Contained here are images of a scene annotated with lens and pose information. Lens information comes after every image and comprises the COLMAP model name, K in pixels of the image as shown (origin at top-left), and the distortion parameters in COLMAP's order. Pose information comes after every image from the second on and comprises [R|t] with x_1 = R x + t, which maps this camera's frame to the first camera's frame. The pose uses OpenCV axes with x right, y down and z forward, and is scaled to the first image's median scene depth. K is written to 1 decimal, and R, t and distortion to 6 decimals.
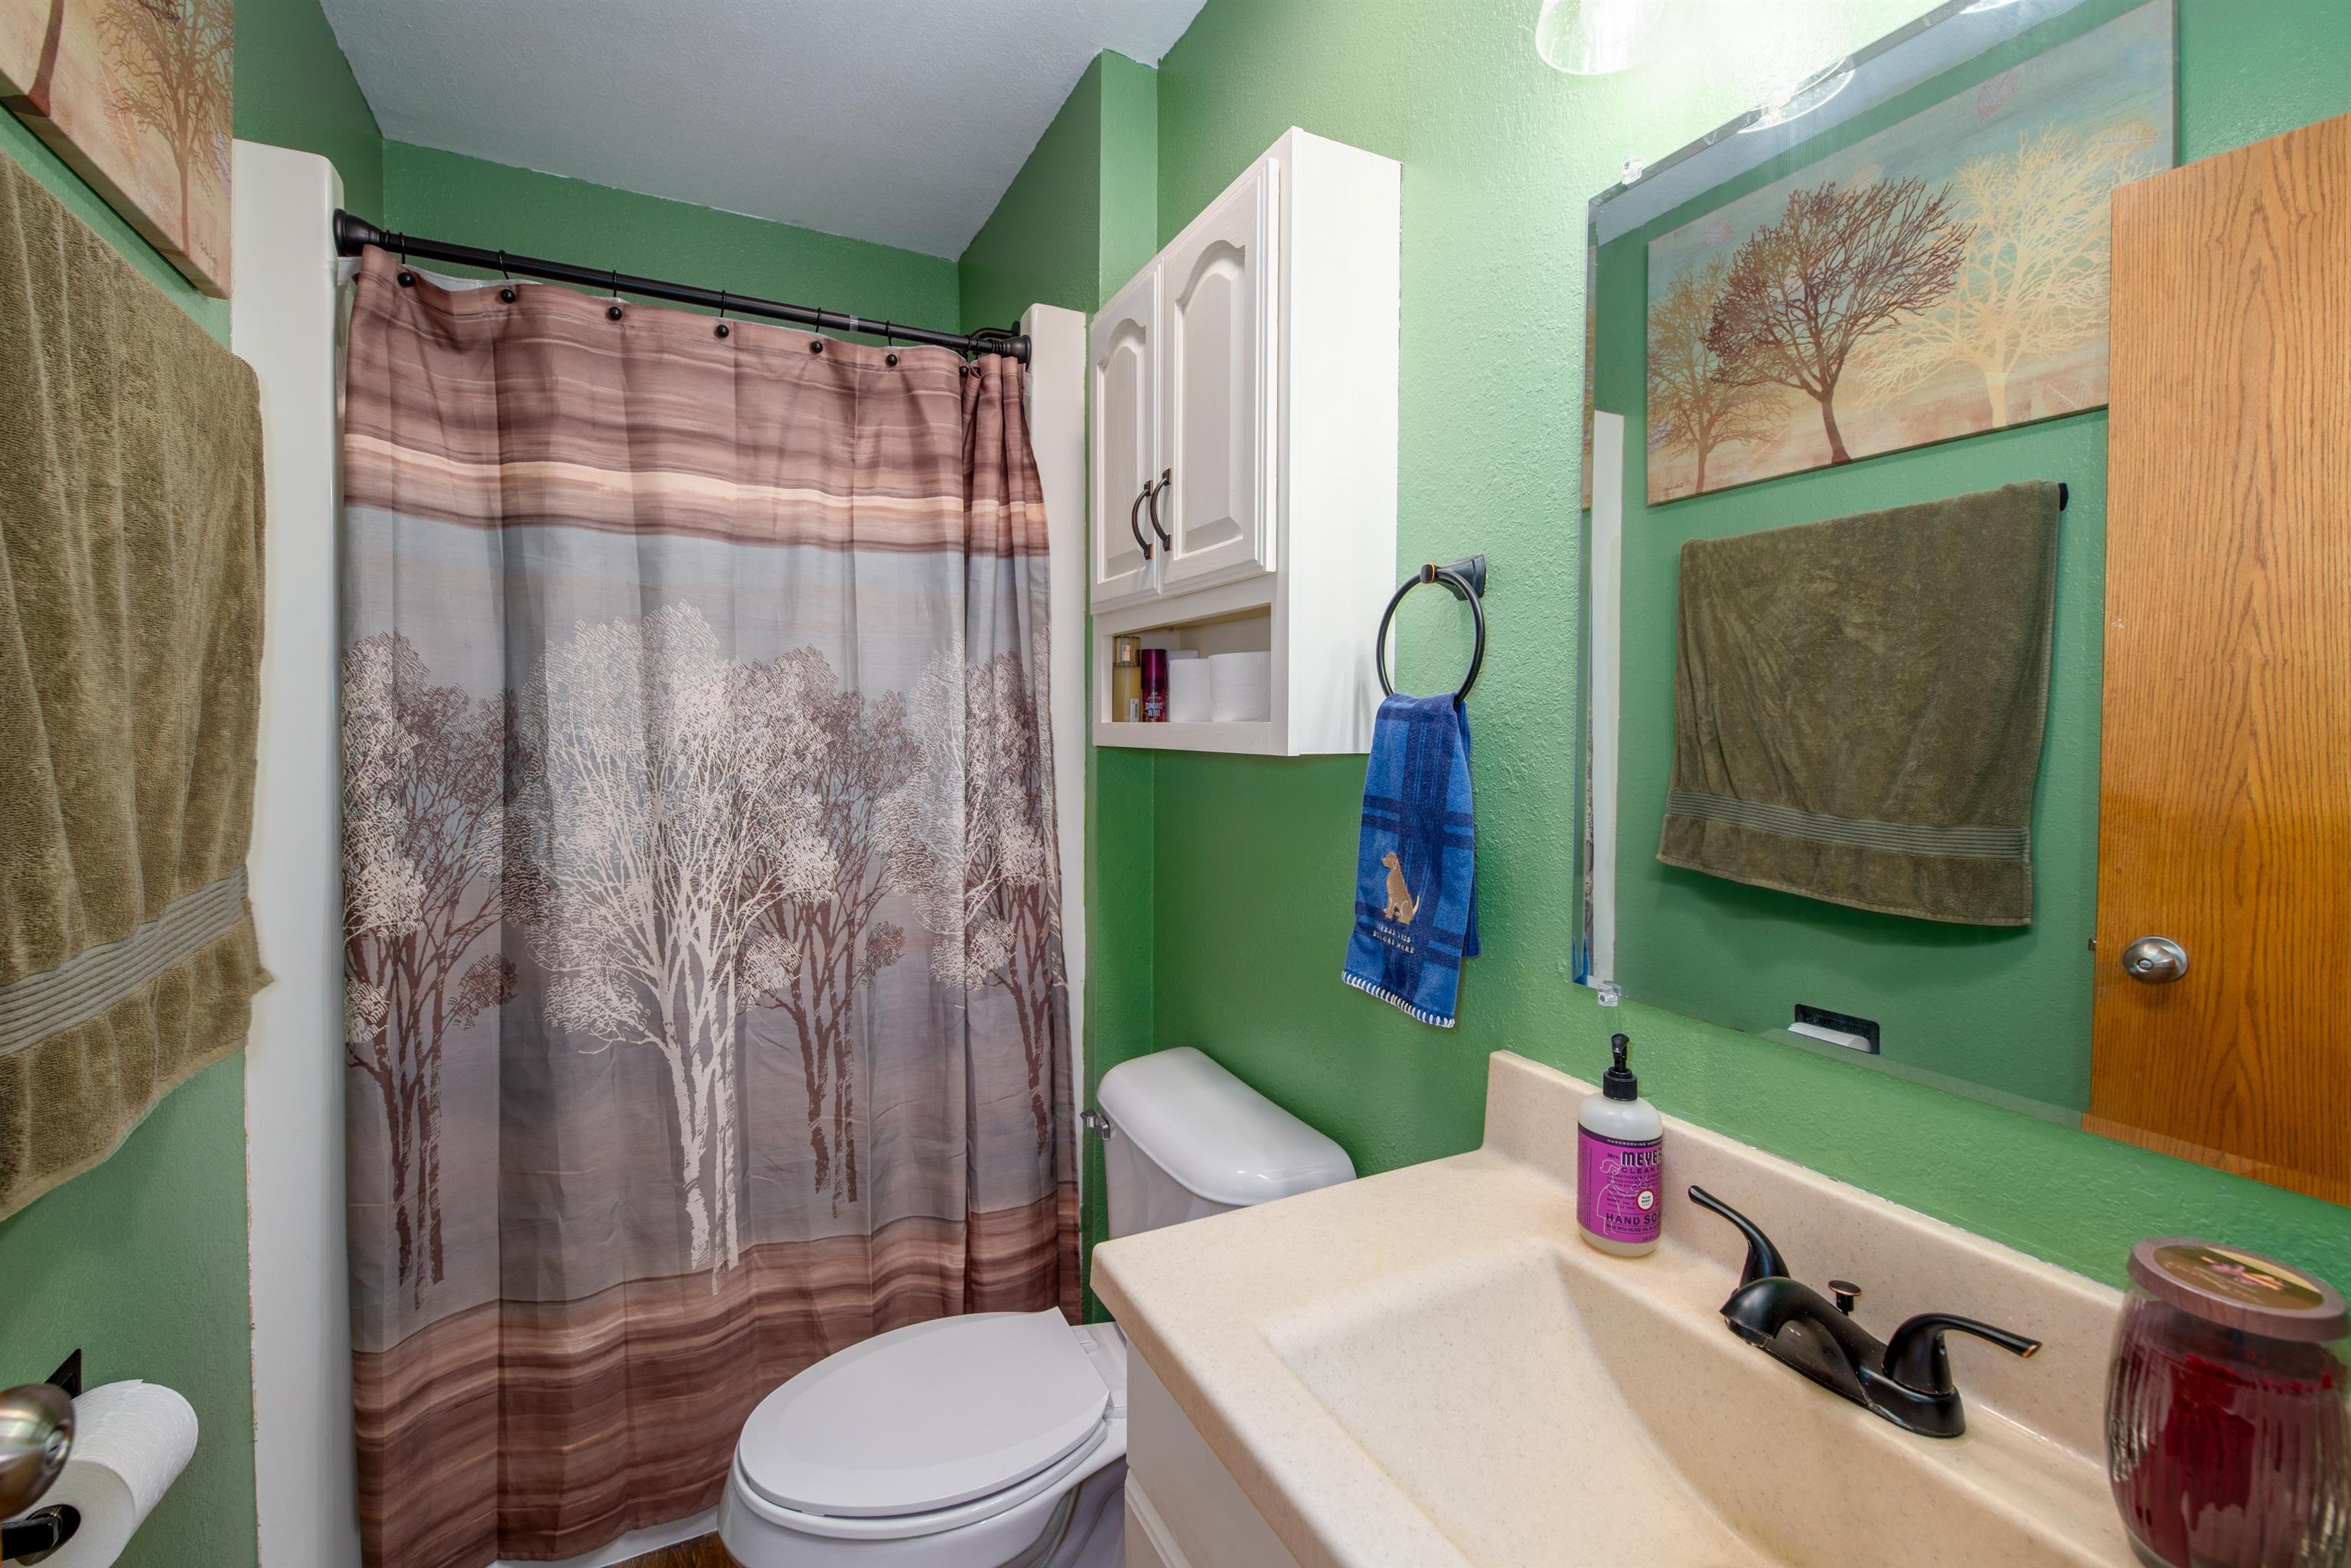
lens RADIAL K [[1018.7, 0, 1167.7], [0, 1018.7, 740.5], [0, 0, 1]] dist [-0.000481, -0.003654]
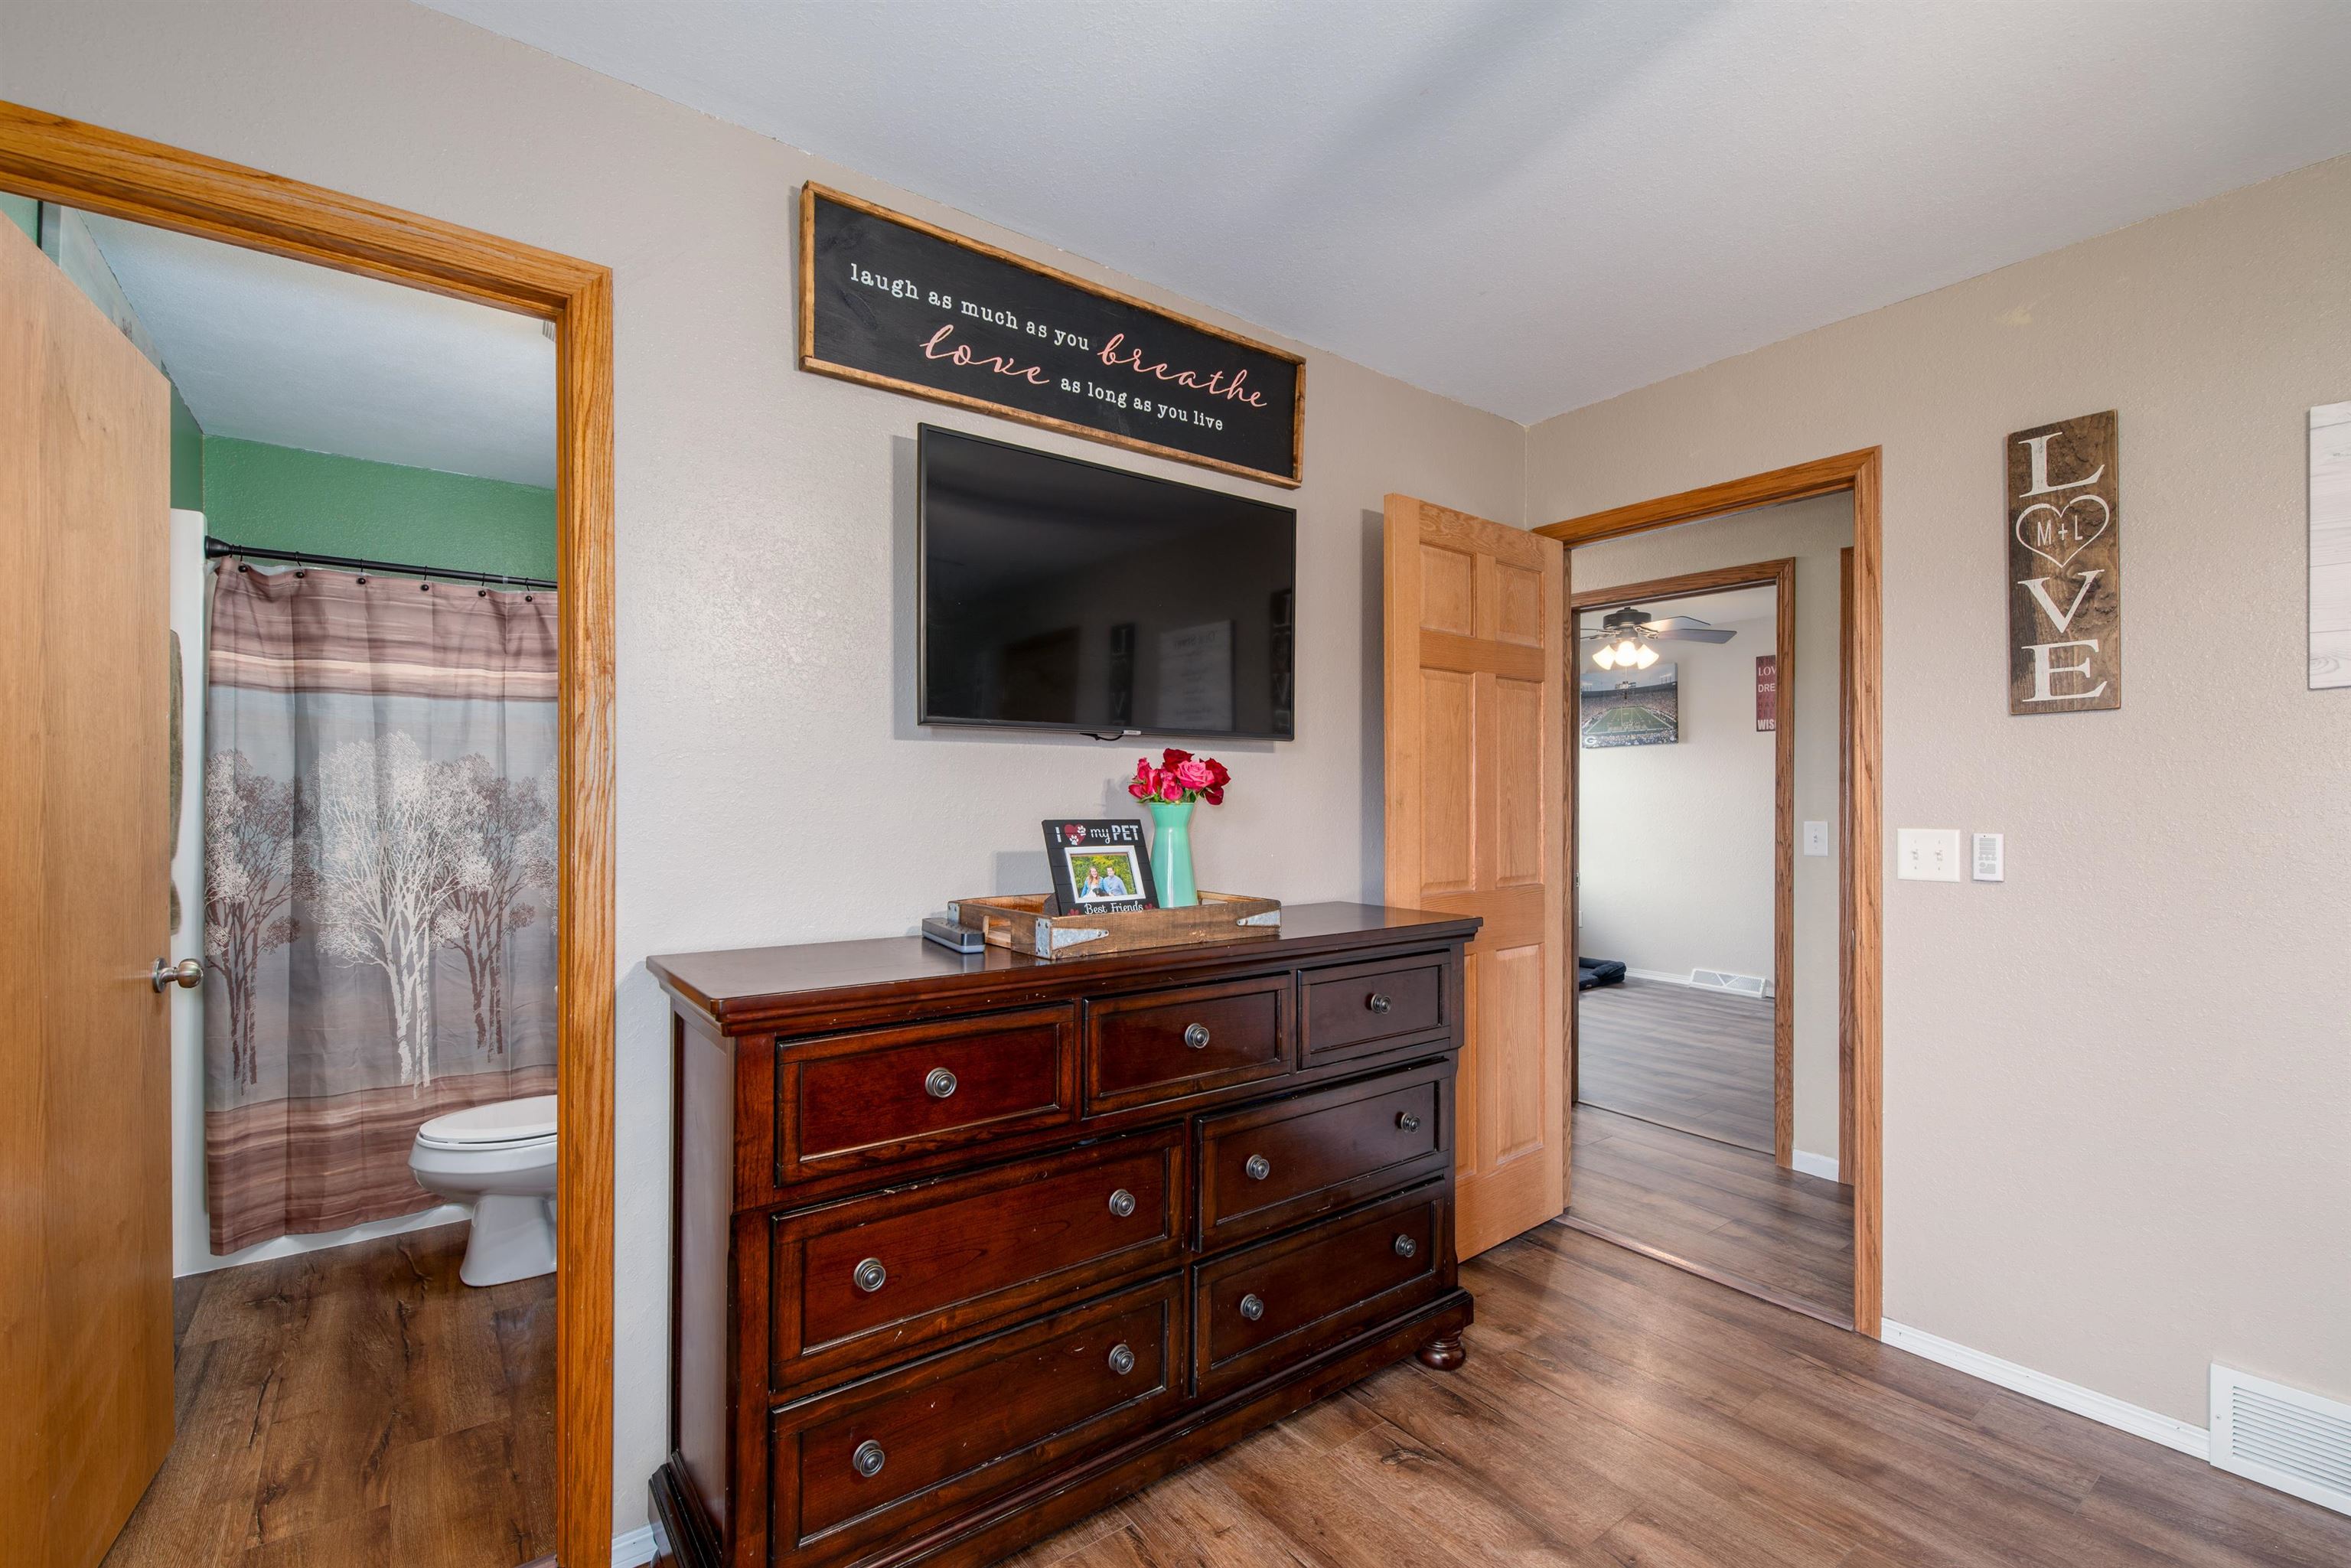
lens RADIAL K [[1018.7, 0, 1167.5], [0, 1018.7, 793.5], [0, 0, 1]] dist [-0.000481, -0.003654]
pose [[0.984323, 0.002649, 0.176353, 0.610127], [-0.000077, 0.999894, -0.014587, 0.008405], [-0.176373, 0.014345, 0.984219, -1.138814]]
